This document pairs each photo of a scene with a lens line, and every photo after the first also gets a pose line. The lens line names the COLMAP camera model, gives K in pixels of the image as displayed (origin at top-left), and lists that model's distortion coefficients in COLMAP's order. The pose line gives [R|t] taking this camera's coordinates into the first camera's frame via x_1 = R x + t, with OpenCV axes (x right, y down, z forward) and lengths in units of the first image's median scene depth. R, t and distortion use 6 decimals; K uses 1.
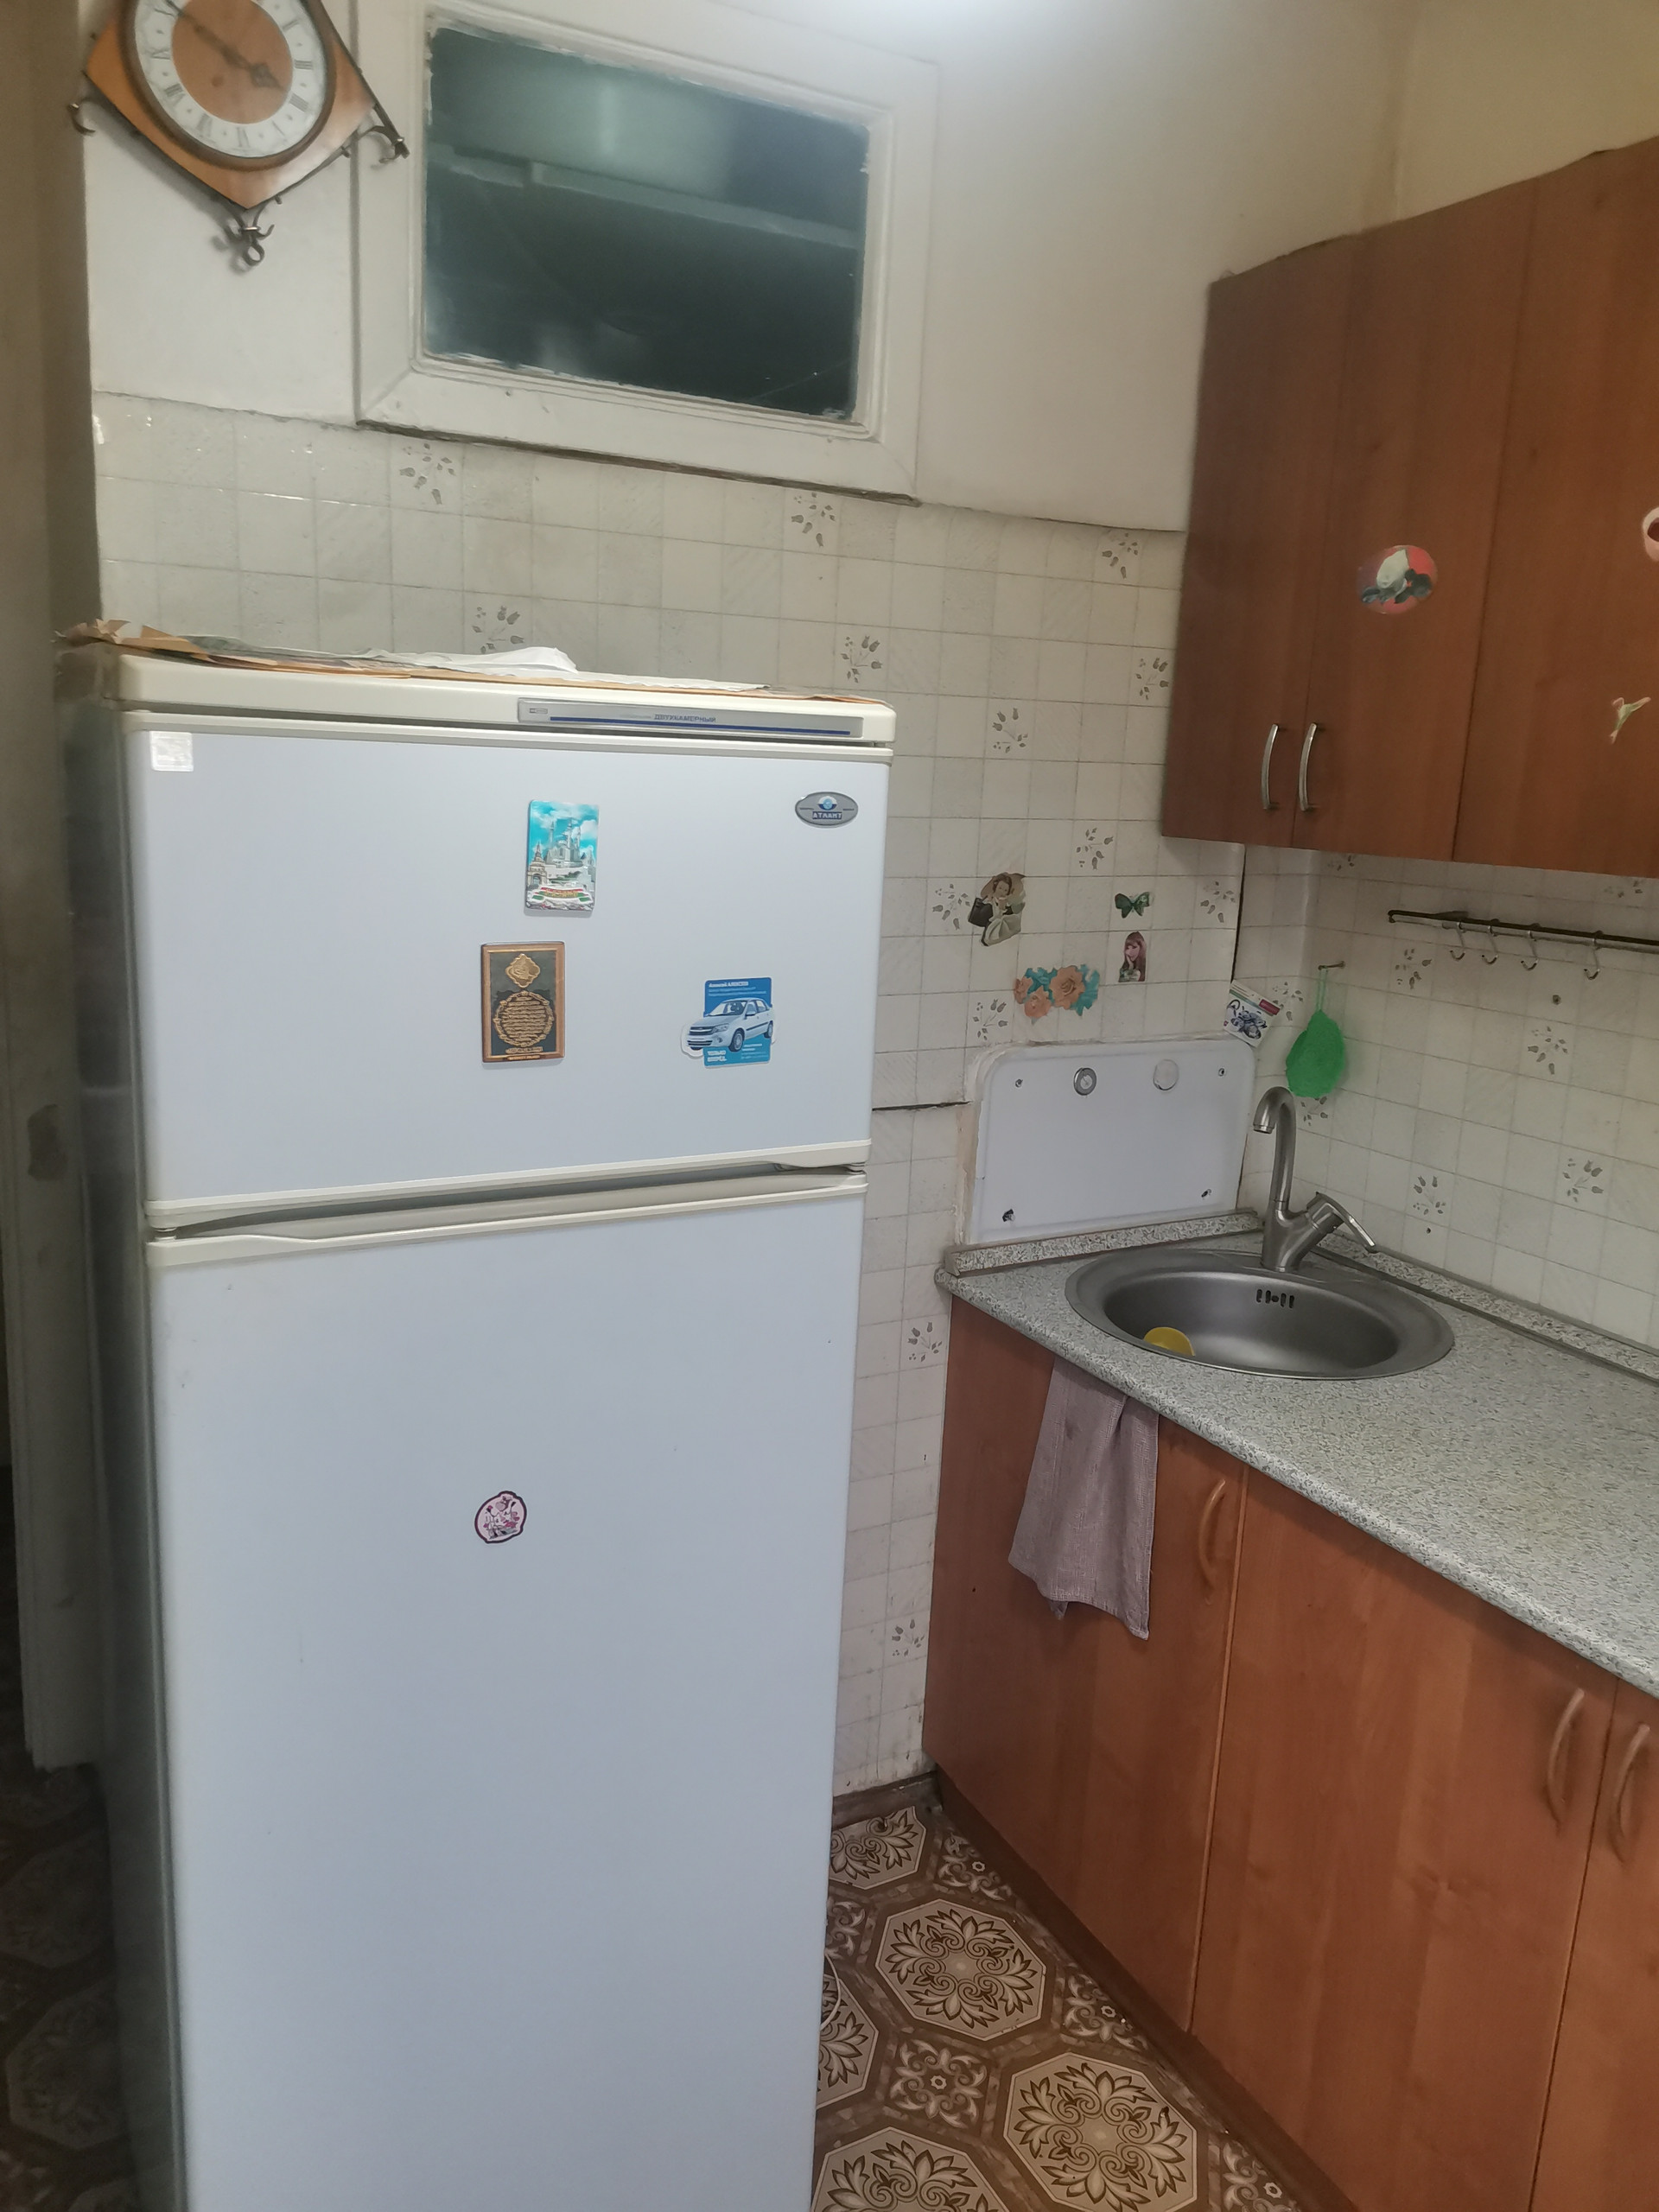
lens RADIAL K [[1639.6, 0, 835.1], [0, 1639.6, 1099.4], [0, 0, 1]] dist [0.092066, -0.111260]
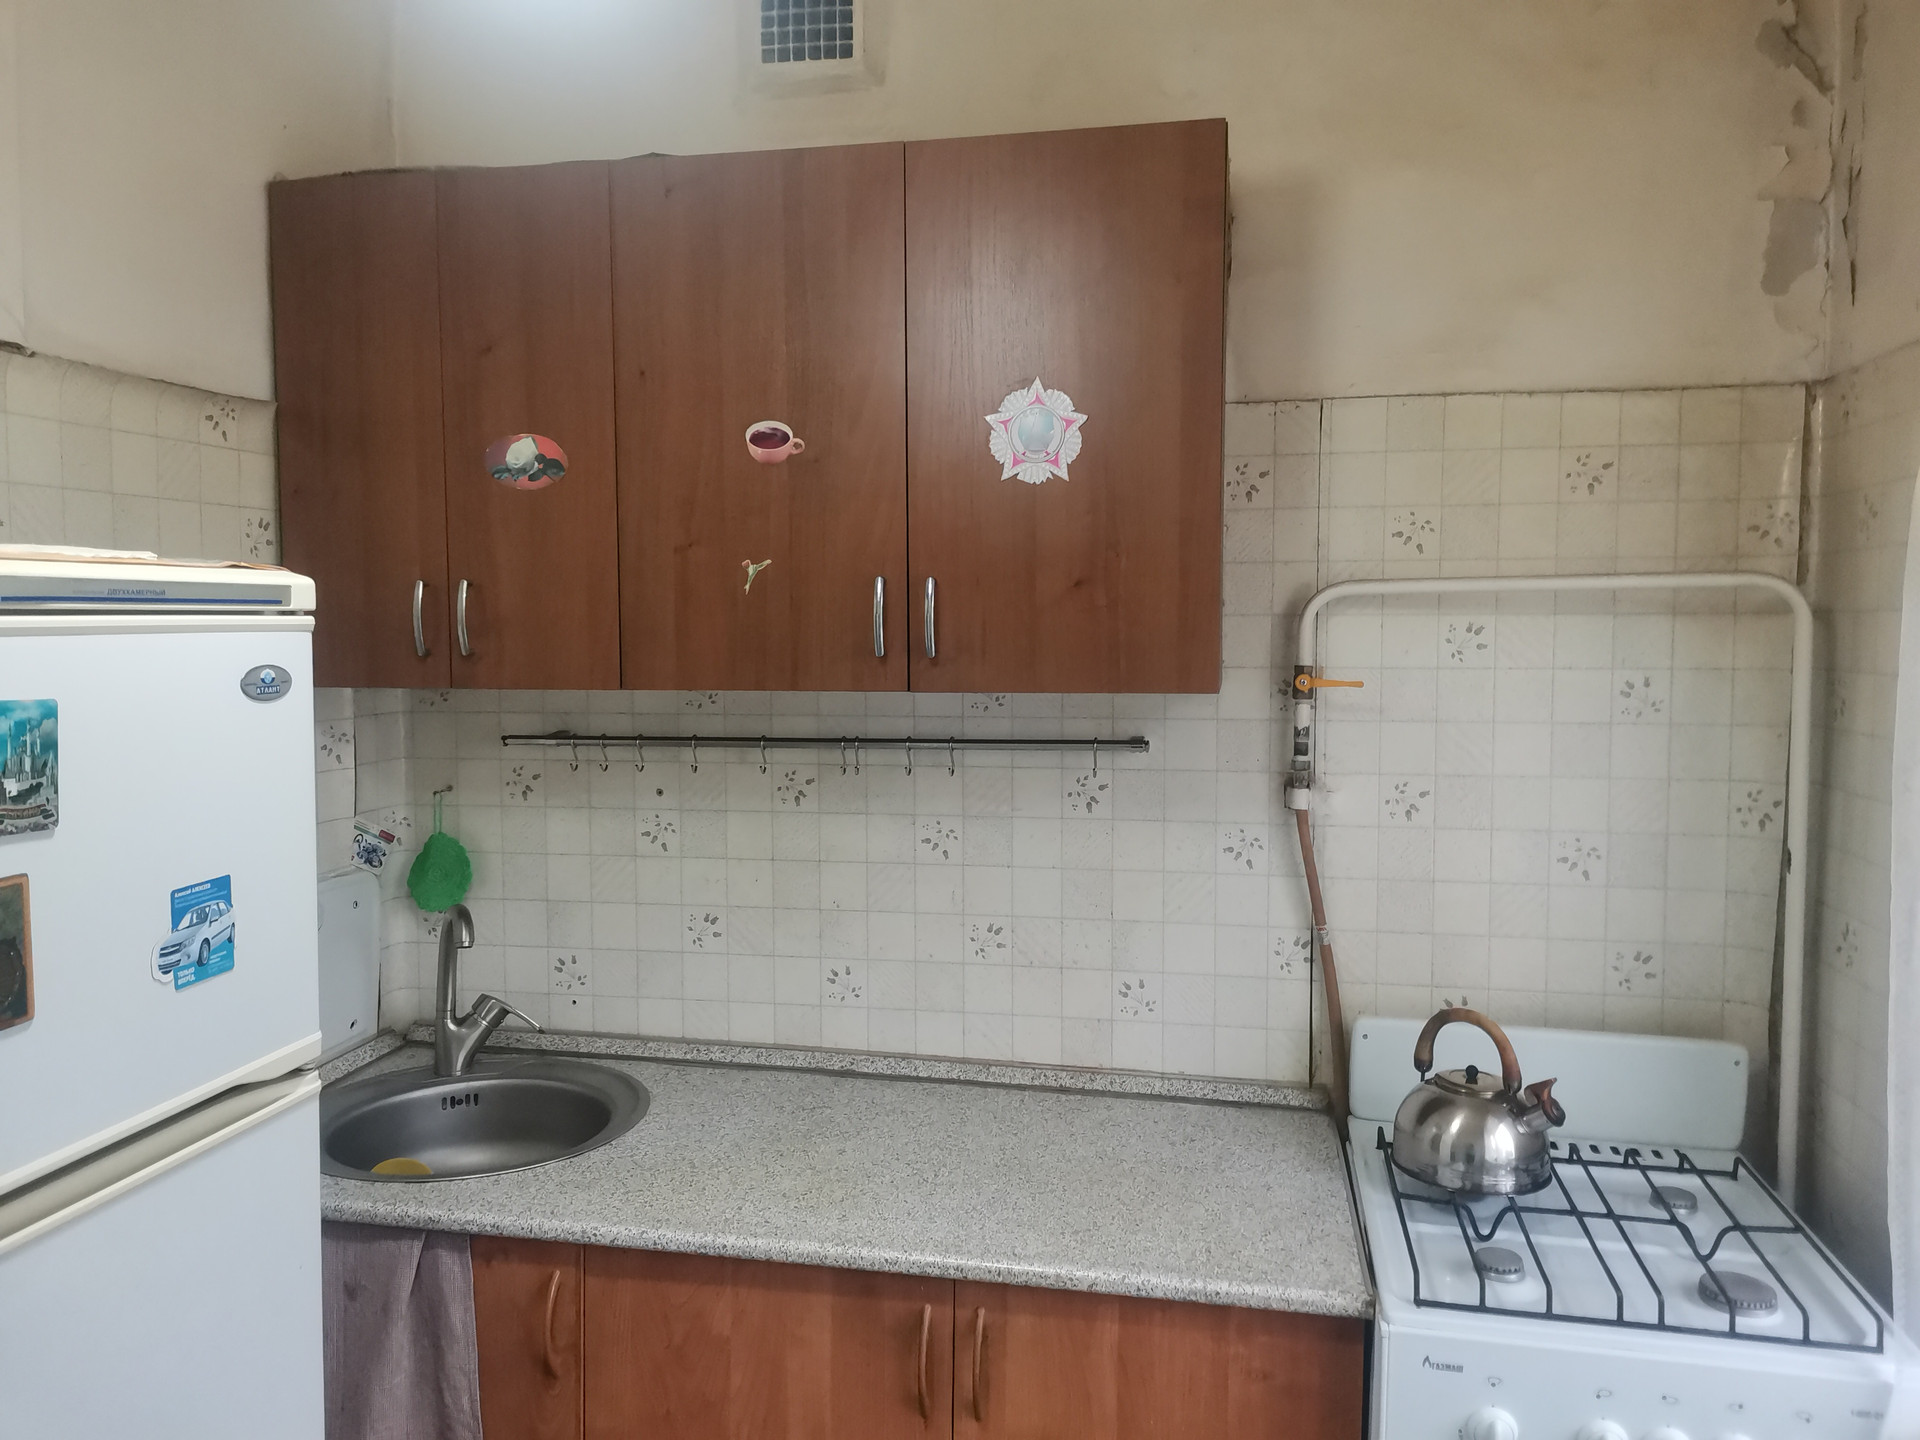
lens RADIAL K [[1423.1, 0, 957.7], [0, 1423.1, 723.1], [0, 0, 1]] dist [0.092066, -0.111260]
pose [[0.642842, -0.097094, 0.759820, -0.250042], [0.183336, 0.982606, -0.029547, -0.039972], [-0.743735, 0.158297, 0.649462, 0.127118]]
